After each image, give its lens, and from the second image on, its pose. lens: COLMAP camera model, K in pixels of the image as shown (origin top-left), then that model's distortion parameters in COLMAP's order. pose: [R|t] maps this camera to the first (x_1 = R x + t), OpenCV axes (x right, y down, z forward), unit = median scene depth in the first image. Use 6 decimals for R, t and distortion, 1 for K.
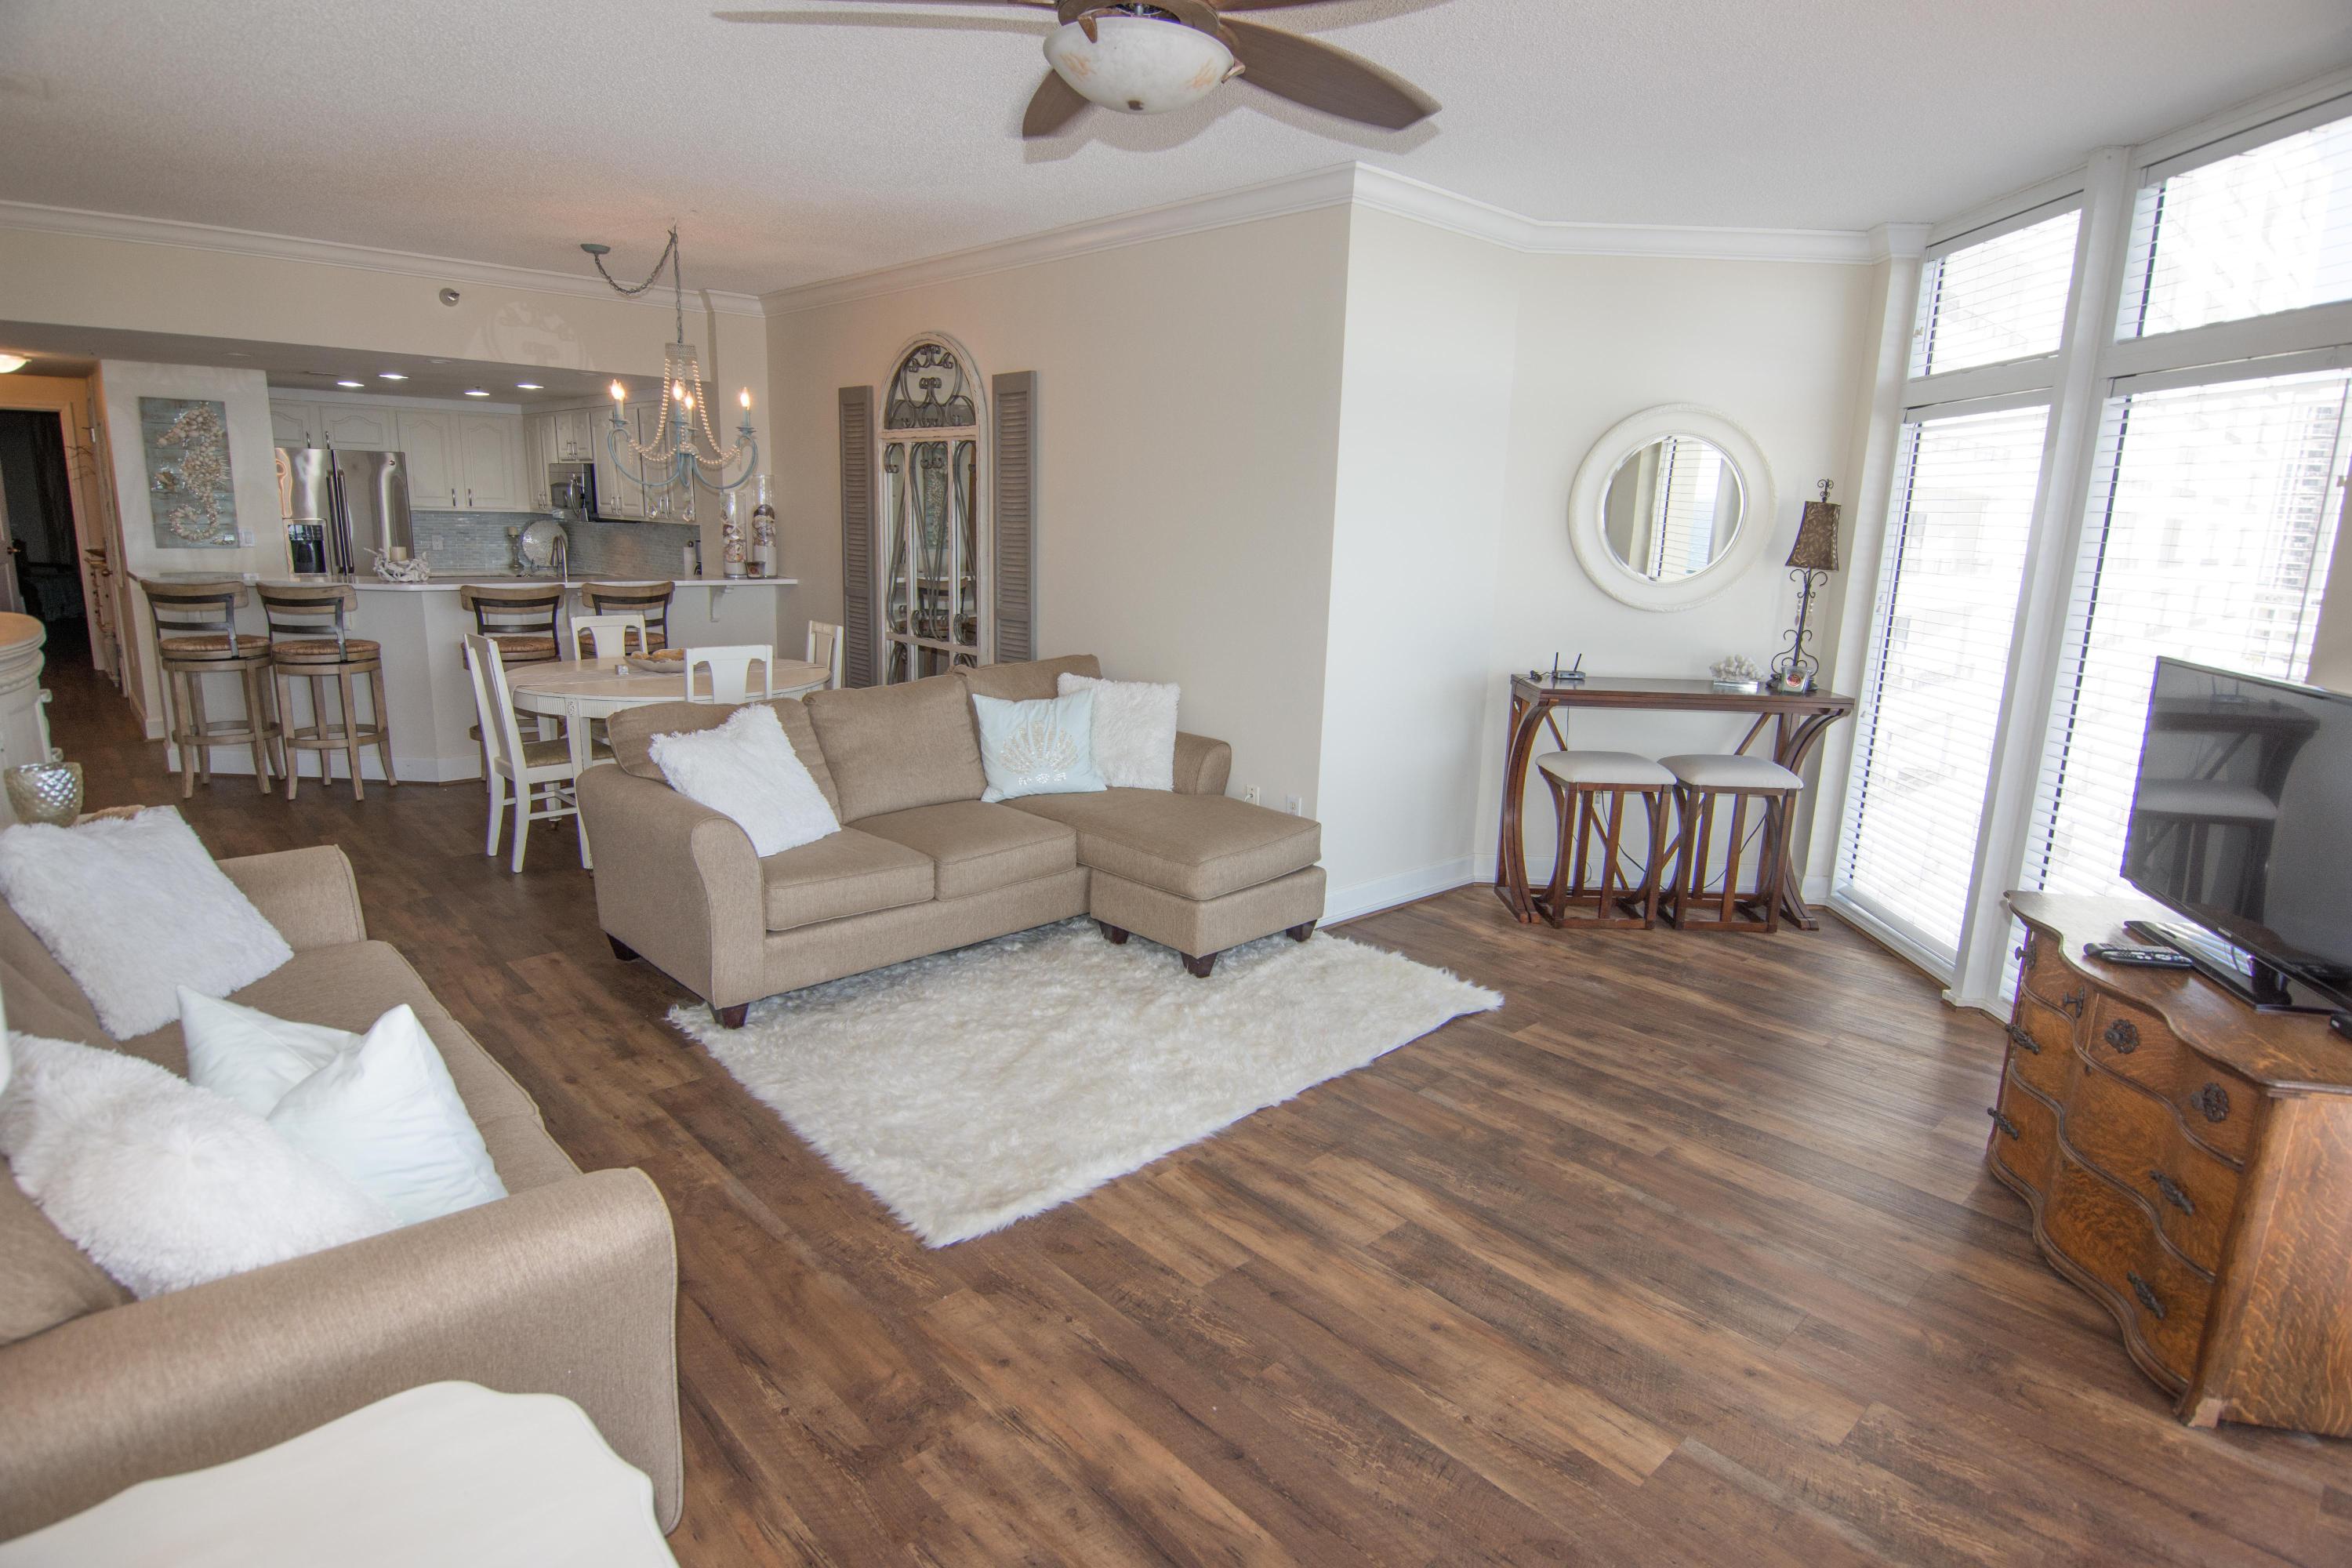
lens RADIAL K [[1252.3, 0, 1188.2], [0, 1252.3, 769.7], [0, 0, 1]] dist [-0.005172, -0.007252]
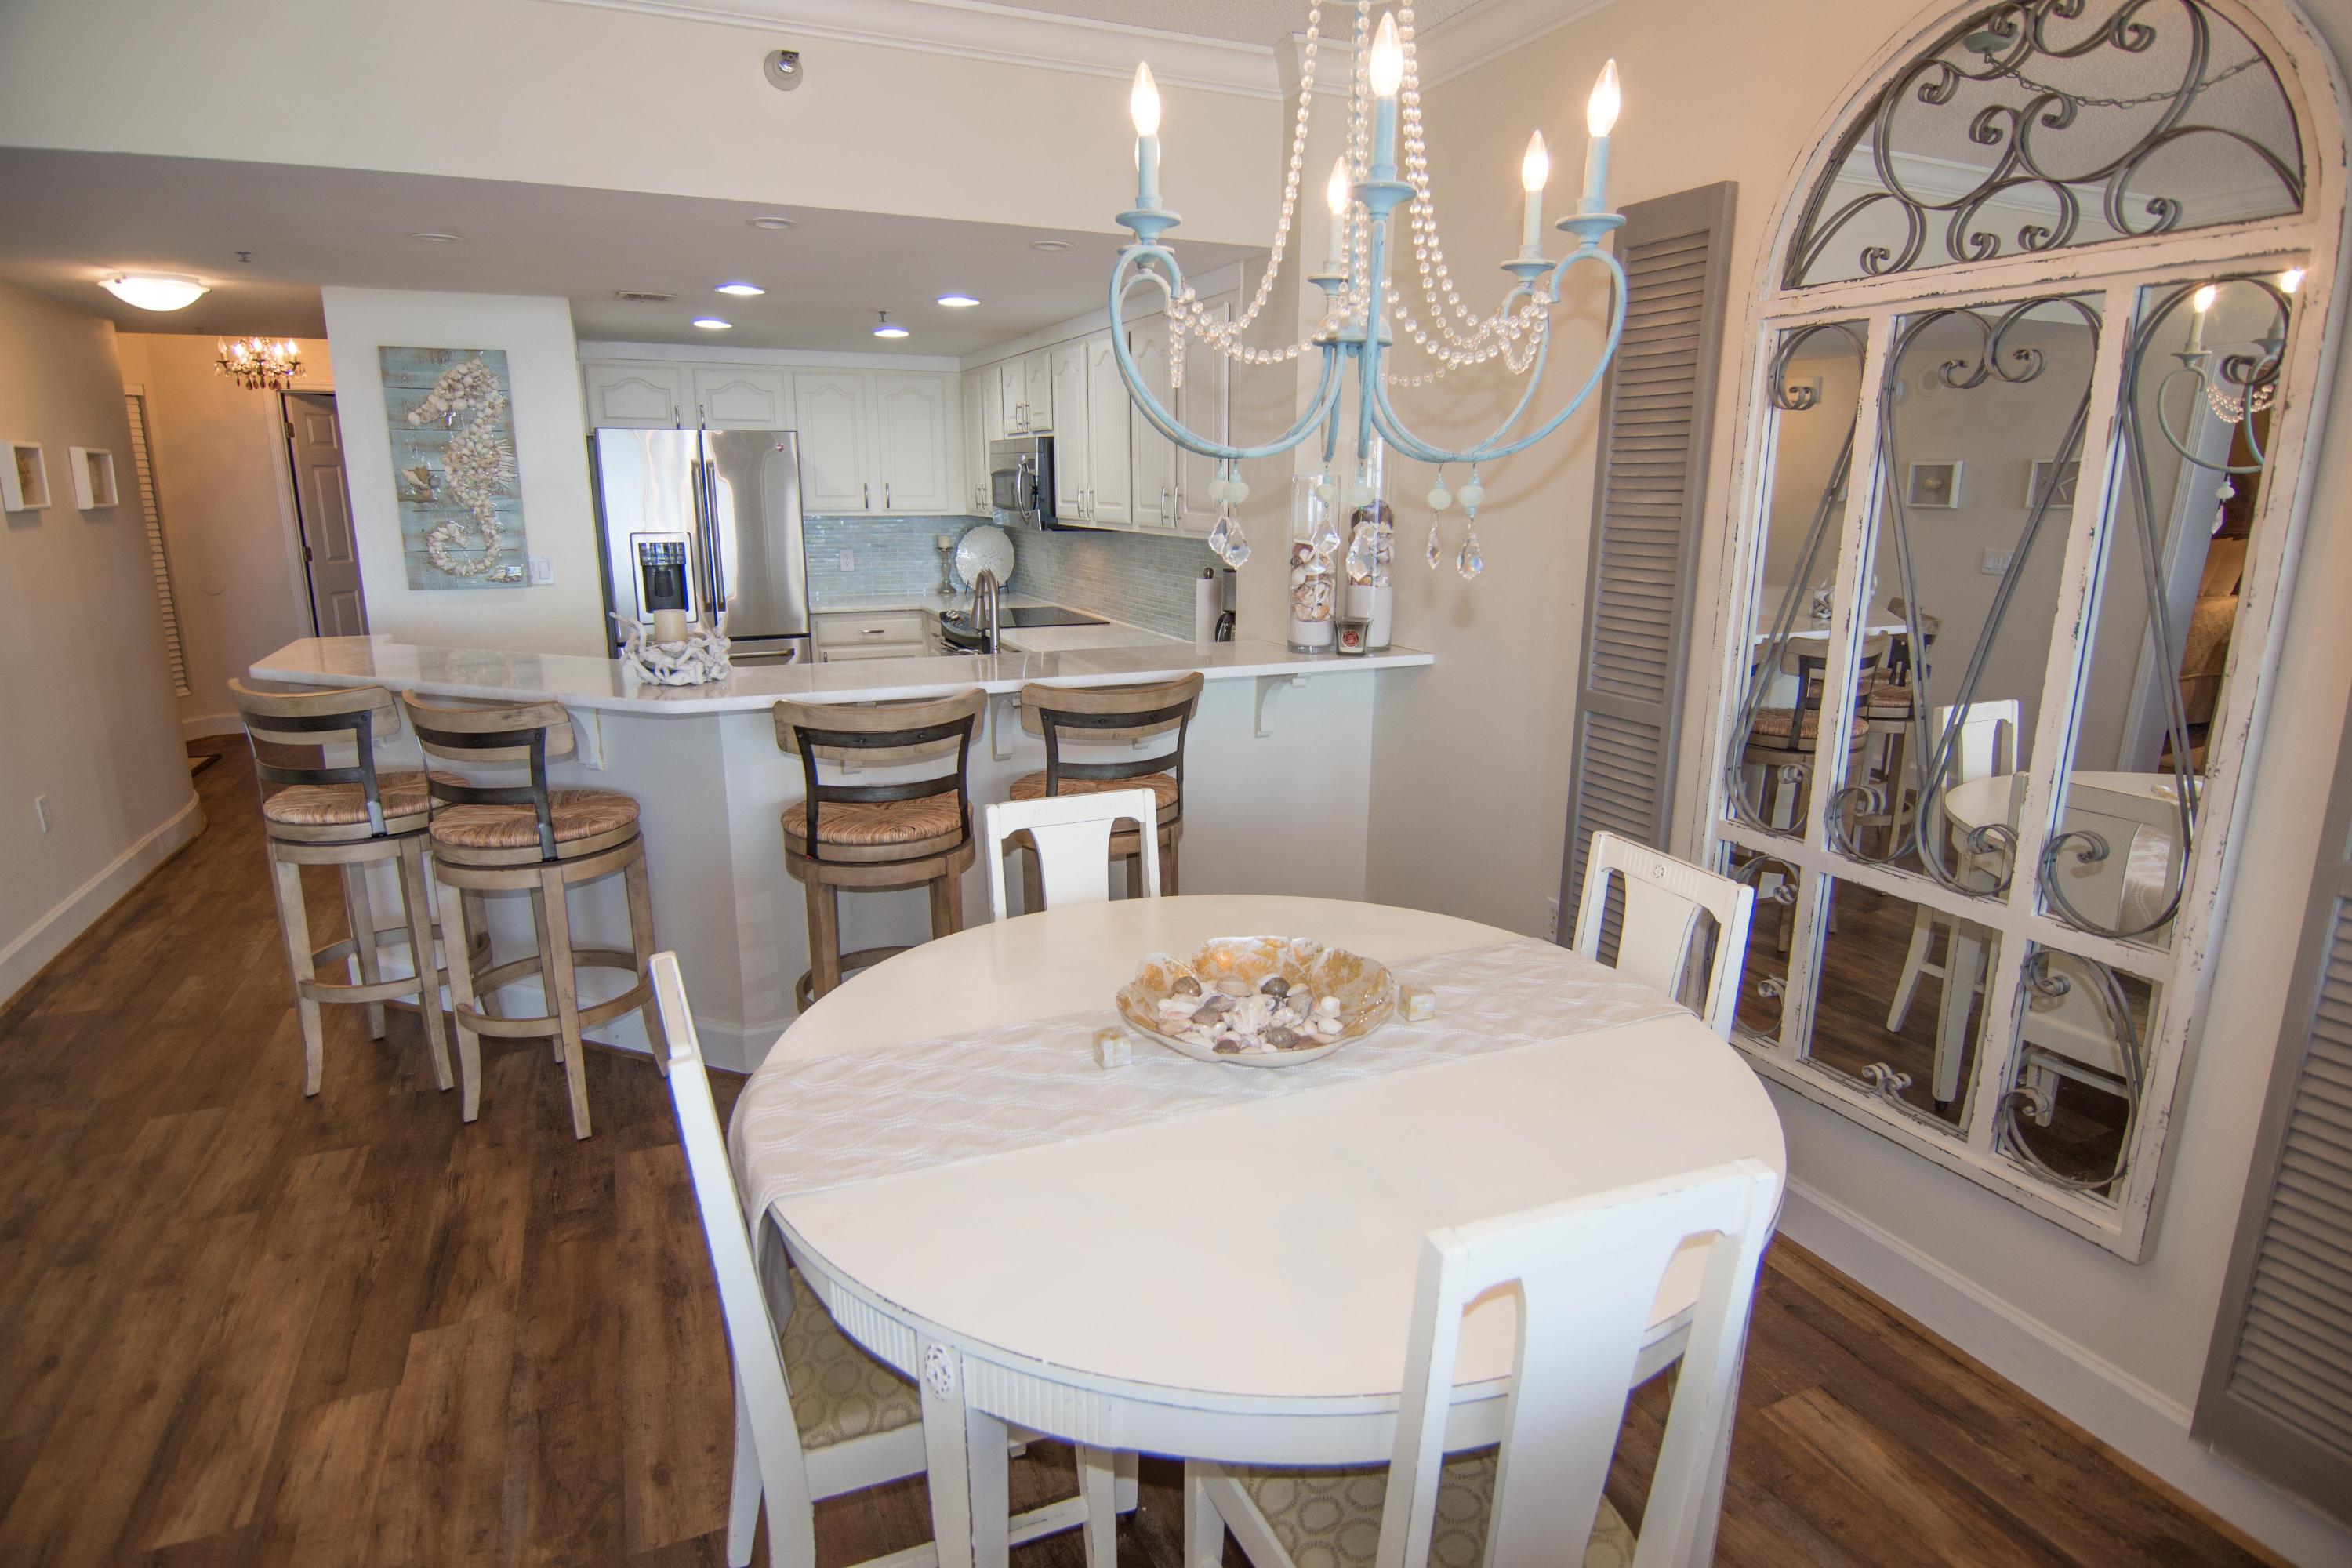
lens RADIAL K [[1252.3, 0, 1183.2], [0, 1252.3, 778.1], [0, 0, 1]] dist [-0.005172, -0.007252]
pose [[0.944810, 0.049017, -0.323932, -0.248596], [-0.042242, 0.998717, 0.027919, -0.115969], [0.324885, -0.012694, 0.945668, 0.521829]]
